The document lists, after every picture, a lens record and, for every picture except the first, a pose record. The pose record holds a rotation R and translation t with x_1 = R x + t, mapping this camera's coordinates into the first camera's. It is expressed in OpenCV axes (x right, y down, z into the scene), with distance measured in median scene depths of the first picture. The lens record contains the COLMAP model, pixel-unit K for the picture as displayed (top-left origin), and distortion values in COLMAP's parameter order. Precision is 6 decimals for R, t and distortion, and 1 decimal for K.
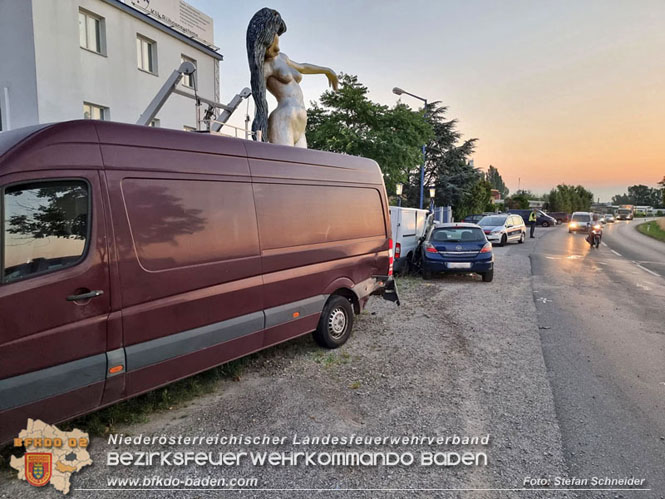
lens RADIAL K [[451.9, 0, 330.4], [0, 451.9, 255.8], [0, 0, 1]] dist [0.071062, -0.052537]
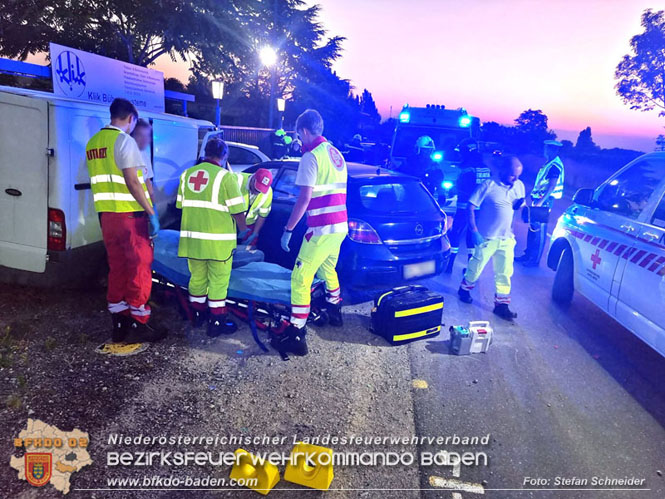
lens RADIAL K [[451.9, 0, 340.3], [0, 451.9, 257.9], [0, 0, 1]] dist [0.071062, -0.052537]
pose [[0.957074, -0.009924, 0.289673, 0.086082], [-0.040372, 0.985106, 0.167139, -0.019757], [-0.287018, -0.171659, 0.942419, 0.208323]]
